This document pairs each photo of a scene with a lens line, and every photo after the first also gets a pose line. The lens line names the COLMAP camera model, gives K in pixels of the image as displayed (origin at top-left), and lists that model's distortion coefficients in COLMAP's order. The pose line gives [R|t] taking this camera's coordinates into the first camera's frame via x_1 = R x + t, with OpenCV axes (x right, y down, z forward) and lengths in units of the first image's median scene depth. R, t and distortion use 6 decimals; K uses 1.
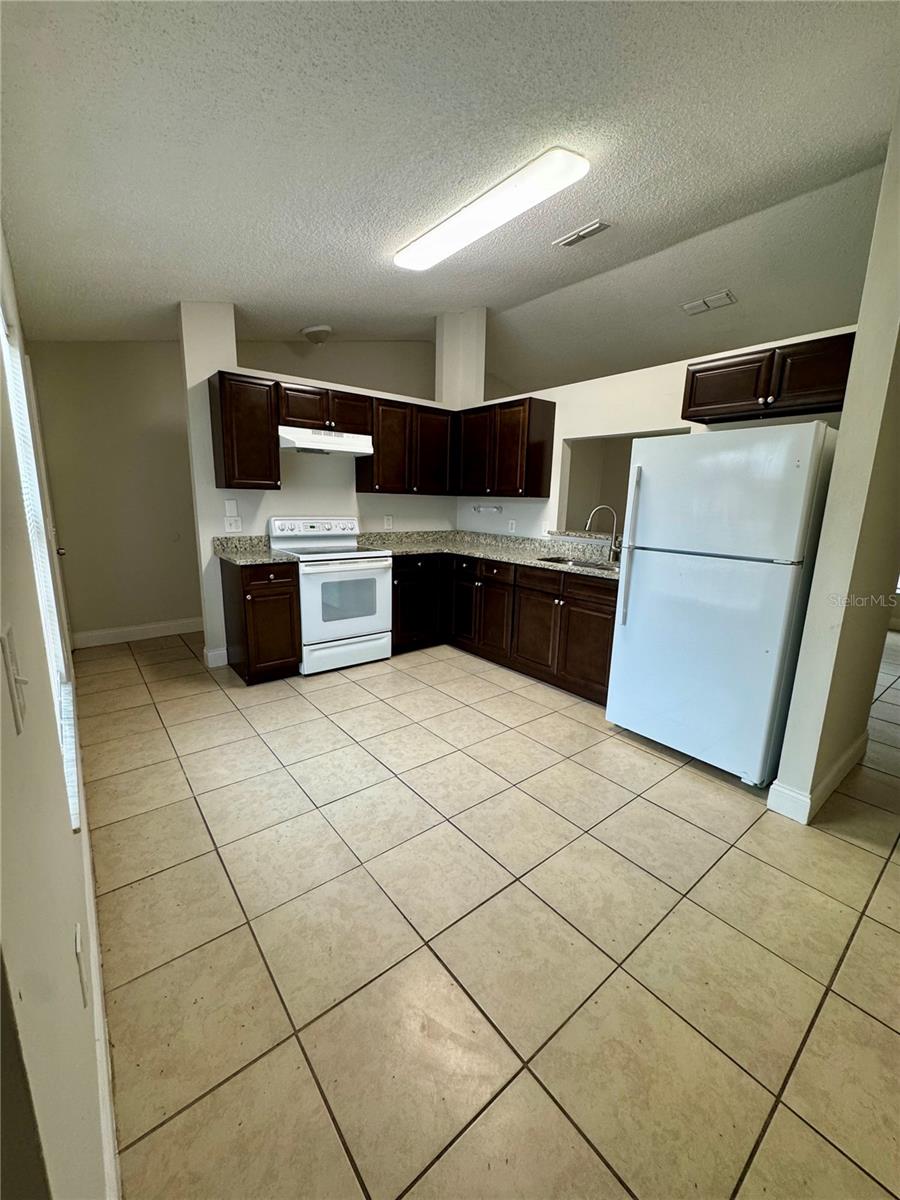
lens RADIAL K [[480.1, 0, 455.6], [0, 480.1, 599.4], [0, 0, 1]] dist [-0.000269, -0.000384]
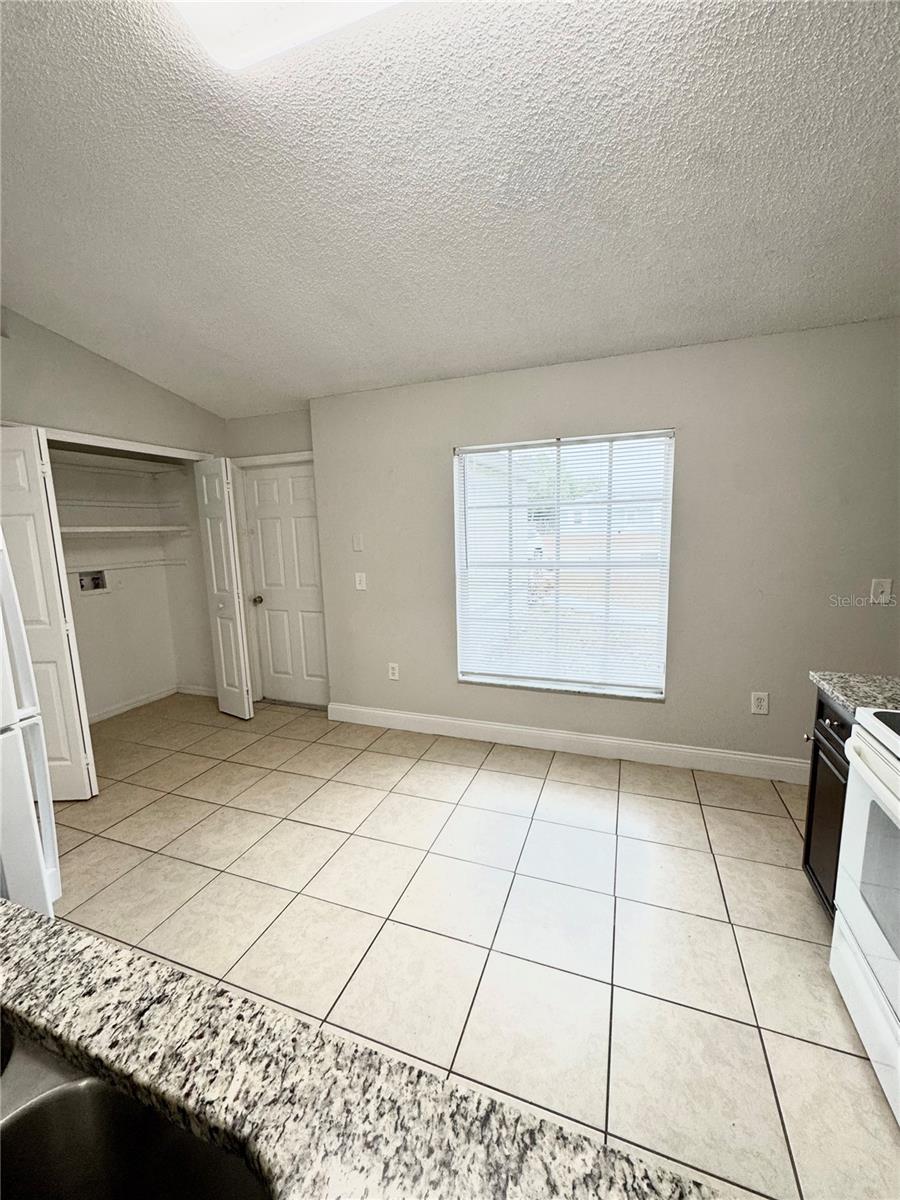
lens RADIAL K [[480.1, 0, 455.6], [0, 480.1, 599.4], [0, 0, 1]] dist [-0.000269, -0.000384]
pose [[-0.858738, 0.073249, -0.507153, 0.334379], [-0.100226, 0.946603, 0.306427, -0.487809], [0.502518, 0.313971, -0.805542, 1.995136]]
